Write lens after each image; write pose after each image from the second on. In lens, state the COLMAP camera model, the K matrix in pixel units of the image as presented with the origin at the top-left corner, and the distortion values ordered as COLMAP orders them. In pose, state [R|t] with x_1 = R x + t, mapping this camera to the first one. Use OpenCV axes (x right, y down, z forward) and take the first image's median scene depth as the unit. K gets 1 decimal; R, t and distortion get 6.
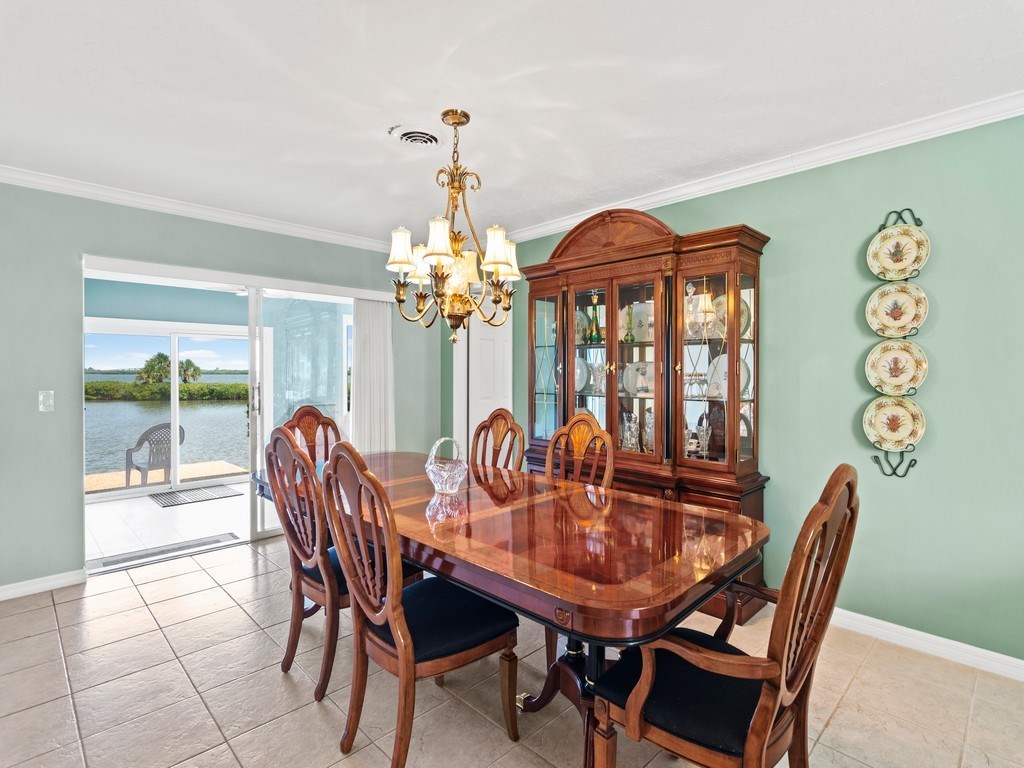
lens RADIAL K [[515.2, 0, 515.4], [0, 515.2, 374.4], [0, 0, 1]] dist [-0.000062, -0.001206]
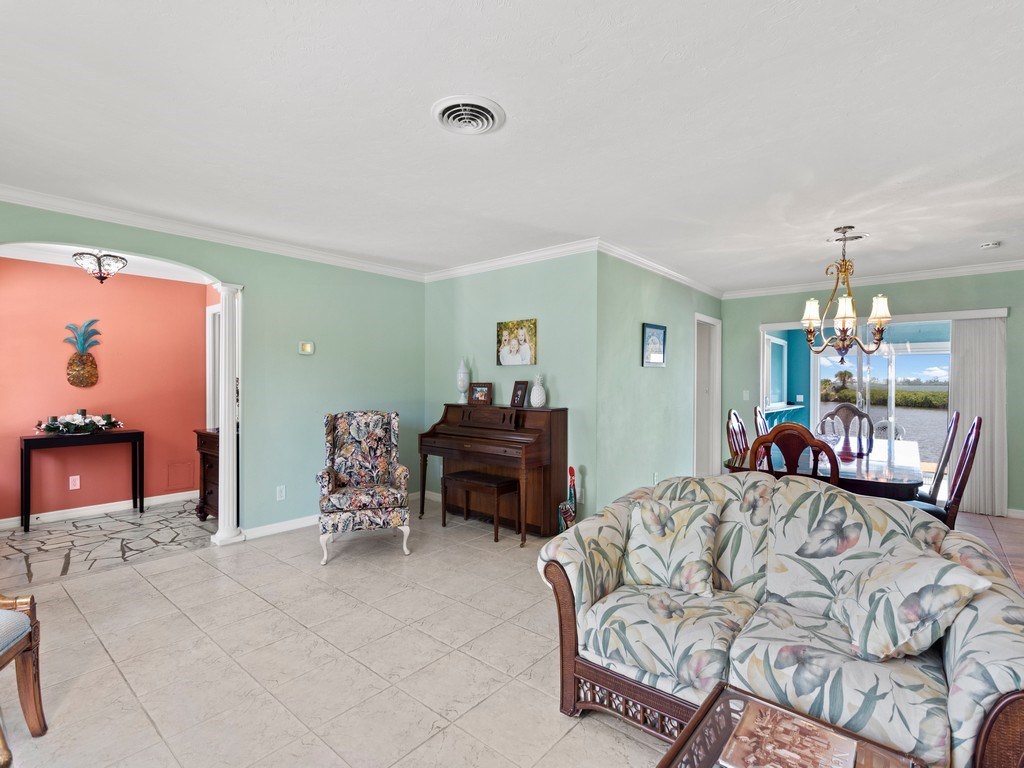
lens RADIAL K [[500.0, 0, 515.7], [0, 500.0, 379.1], [0, 0, 1]] dist [0.000382, 0.000062]
pose [[0.091154, -0.006375, -0.995816, 1.277024], [-0.008652, 0.999937, -0.007194, 0.008455], [0.995799, 0.009271, 0.091093, -0.187954]]
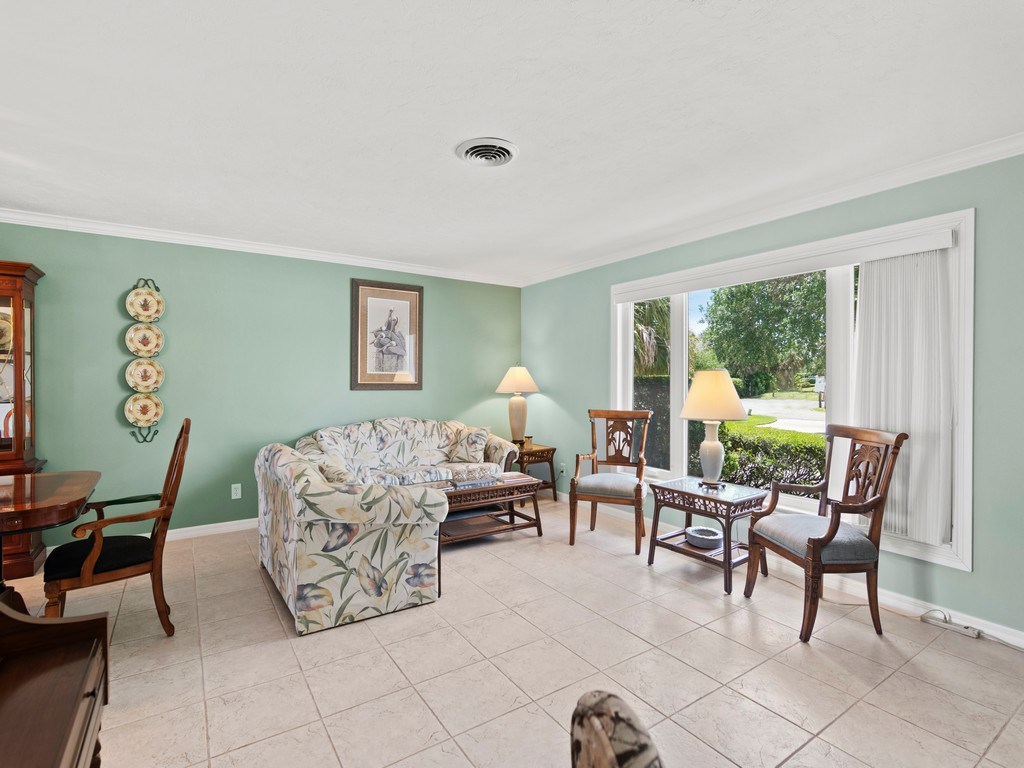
lens RADIAL K [[500.0, 0, 508.0], [0, 500.0, 382.0], [0, 0, 1]] dist [0.000382, 0.000062]
pose [[0.200172, -0.009340, 0.979716, -0.571956], [0.007920, 0.999937, 0.007915, 0.004667], [-0.979729, 0.006175, 0.200233, -0.433534]]
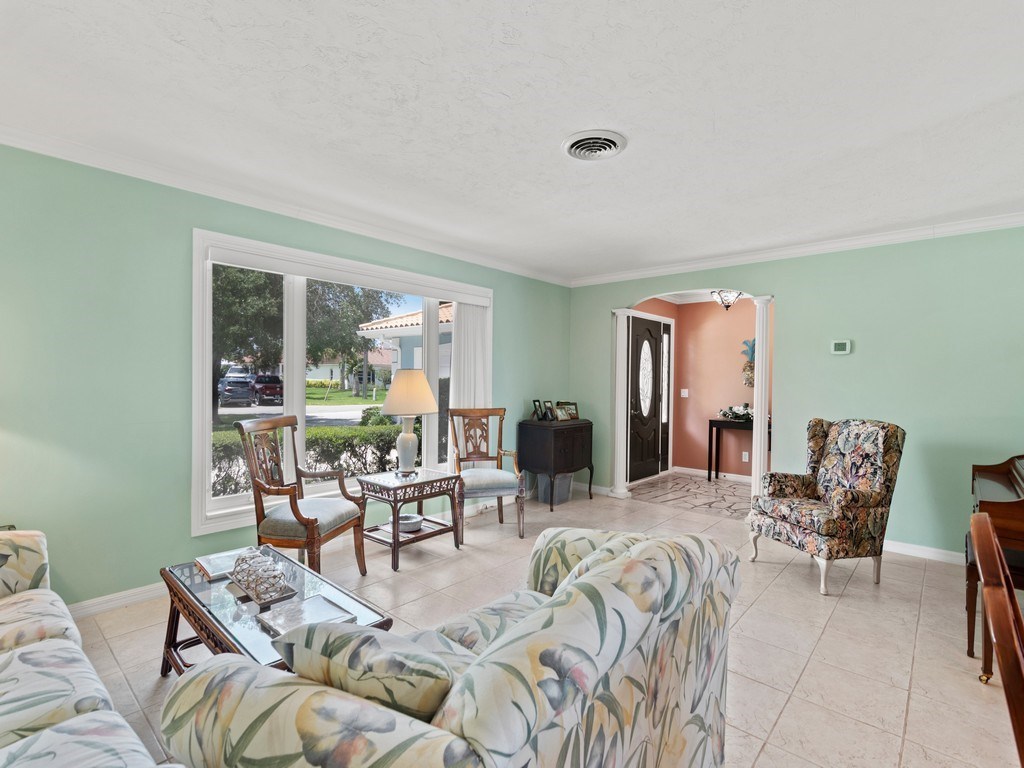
lens RADIAL K [[500.0, 0, 507.7], [0, 500.0, 381.0], [0, 0, 1]] dist [0.000382, 0.000062]
pose [[-0.998624, -0.017974, -0.049271, 0.624615], [-0.018674, 0.999731, 0.013784, -0.000470], [0.049010, 0.014685, -0.998690, 0.775975]]
